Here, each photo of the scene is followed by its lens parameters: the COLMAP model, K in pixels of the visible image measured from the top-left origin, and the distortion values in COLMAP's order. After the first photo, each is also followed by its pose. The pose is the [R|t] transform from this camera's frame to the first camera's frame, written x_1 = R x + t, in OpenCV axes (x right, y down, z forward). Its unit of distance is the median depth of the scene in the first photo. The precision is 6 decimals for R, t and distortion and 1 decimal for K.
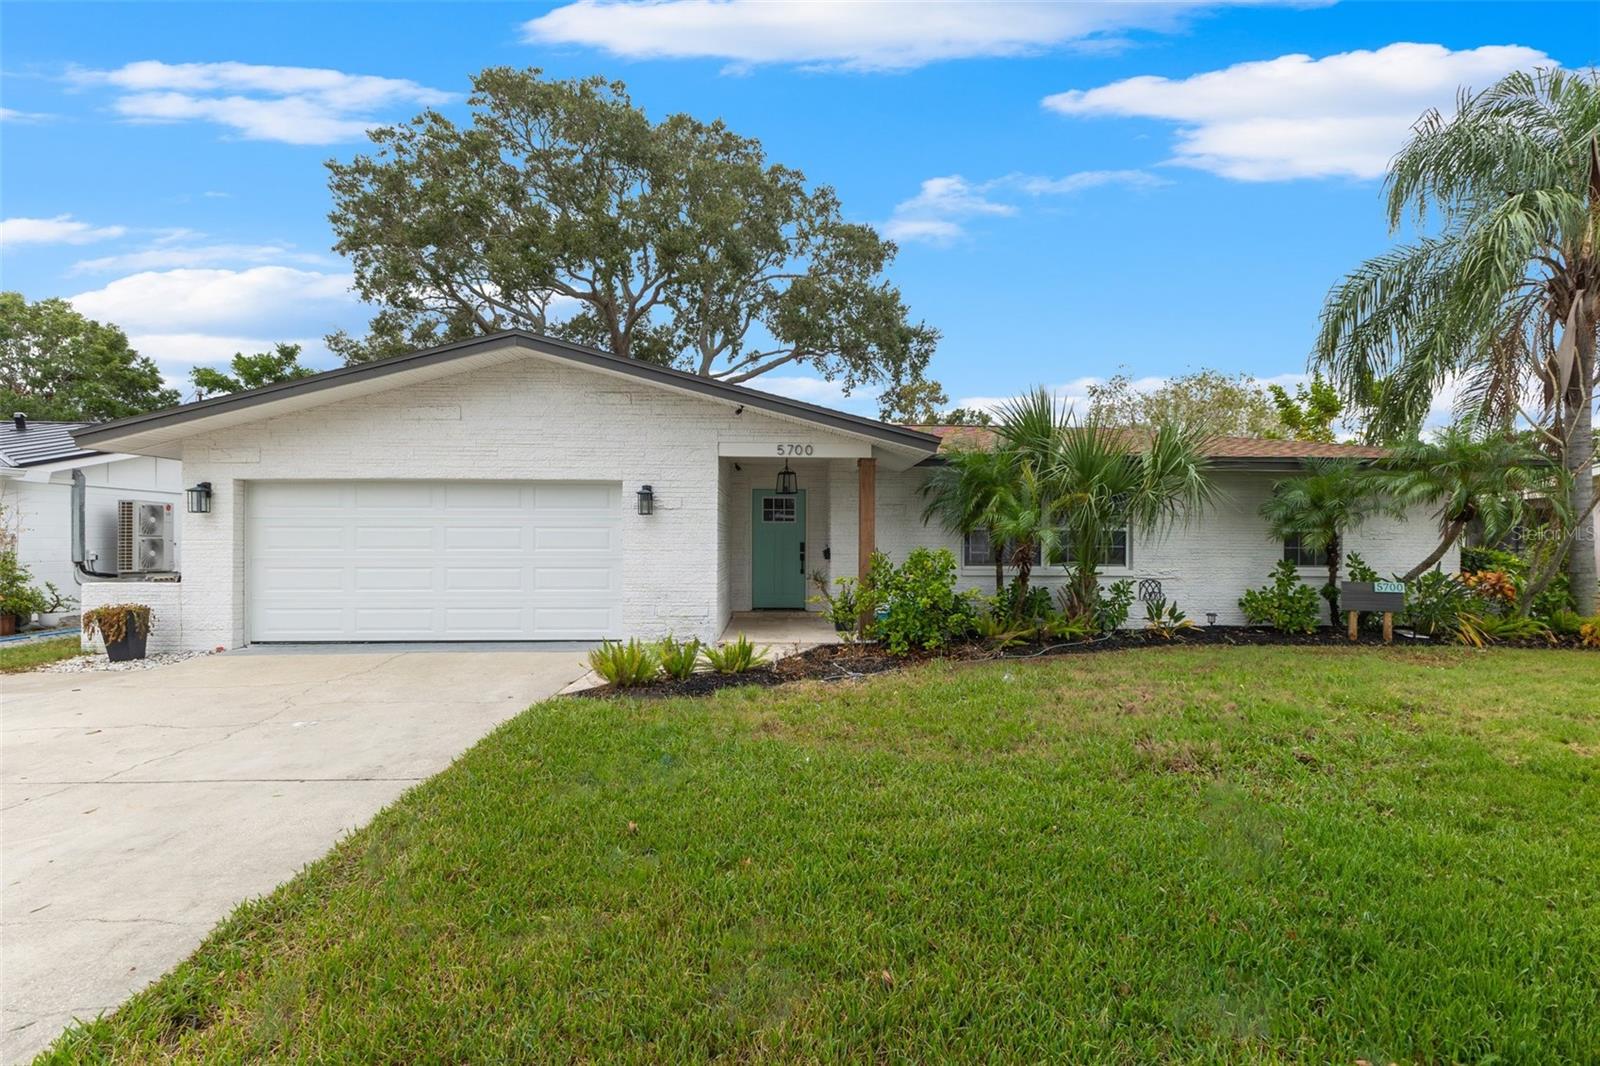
lens RADIAL K [[744.1, 0, 801.2], [0, 744.1, 601.7], [0, 0, 1]] dist [-0.002380, 0.002131]
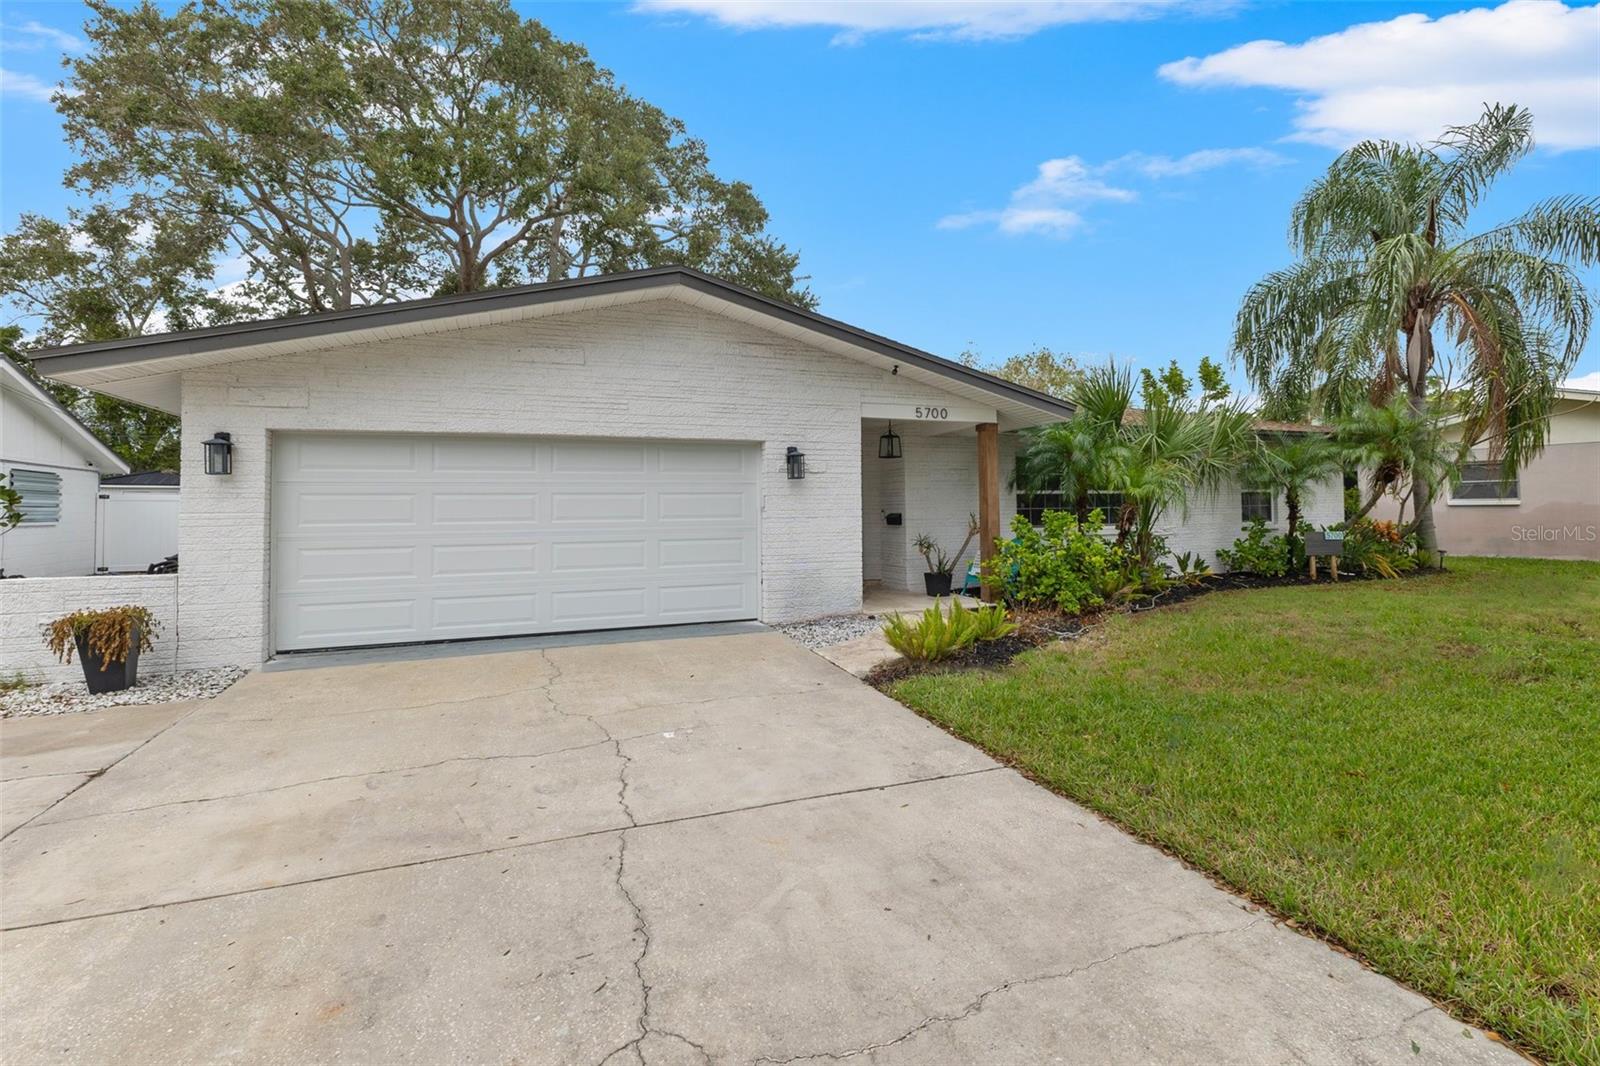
lens RADIAL K [[744.1, 0, 852.5], [0, 744.1, 580.5], [0, 0, 1]] dist [-0.002380, 0.002131]
pose [[0.940704, -0.045996, 0.336095, -0.450594], [0.040268, 0.998901, 0.023998, -0.009897], [-0.336829, -0.009041, 0.941522, 0.103051]]
